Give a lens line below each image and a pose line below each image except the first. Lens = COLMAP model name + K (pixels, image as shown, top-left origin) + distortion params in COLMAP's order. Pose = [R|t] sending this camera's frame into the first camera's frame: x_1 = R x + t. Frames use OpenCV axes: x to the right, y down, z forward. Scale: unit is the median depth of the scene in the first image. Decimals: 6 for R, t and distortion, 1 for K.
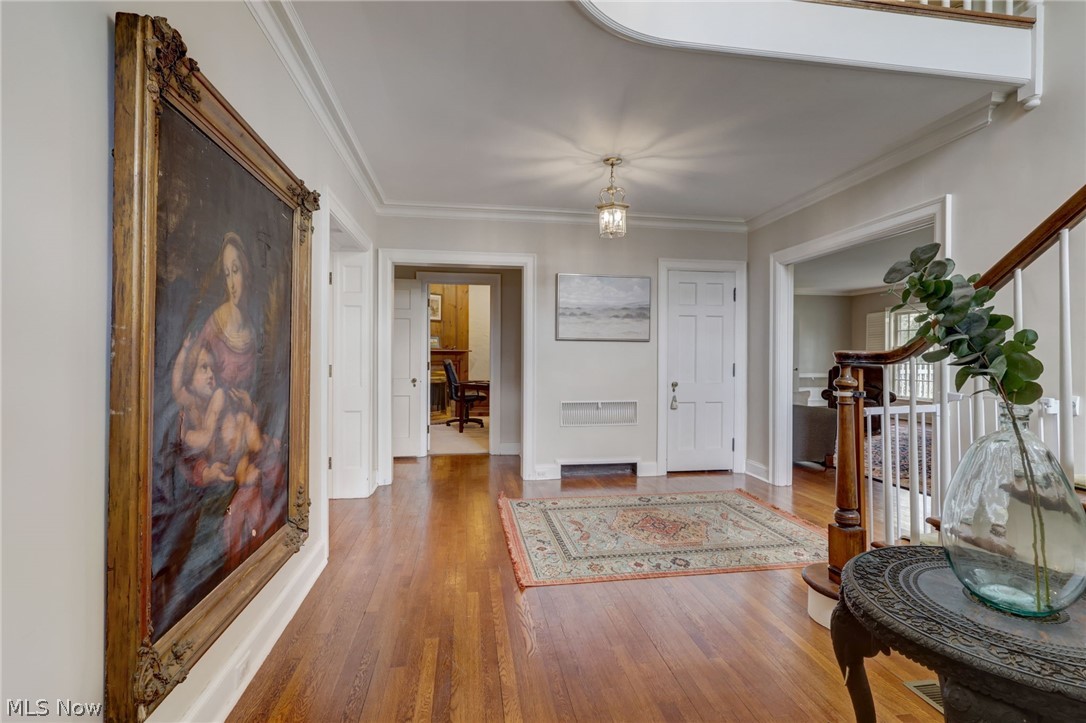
lens RADIAL K [[501.8, 0, 543.0], [0, 501.8, 361.5], [0, 0, 1]] dist [-0.000488, -0.000063]
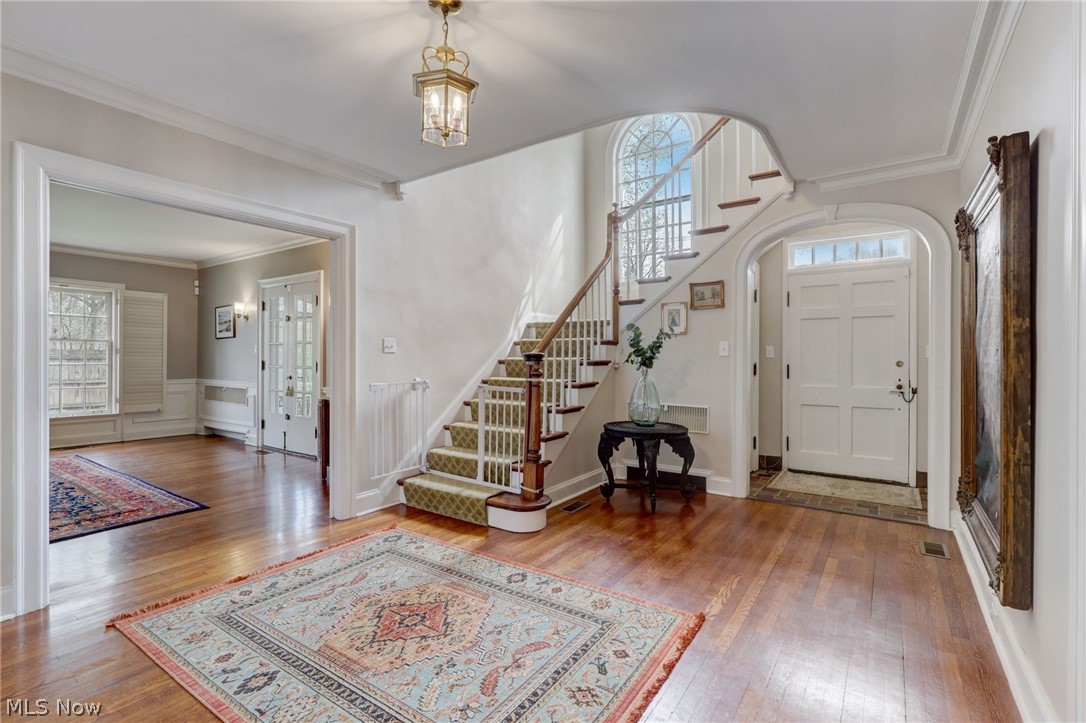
lens RADIAL K [[501.8, 0, 543.0], [0, 501.8, 361.5], [0, 0, 1]] dist [-0.000488, -0.000063]
pose [[-0.725764, -0.013831, 0.687805, -0.359039], [-0.001210, 0.999822, 0.018828, -0.016584], [-0.687943, 0.012833, -0.725652, 1.487955]]
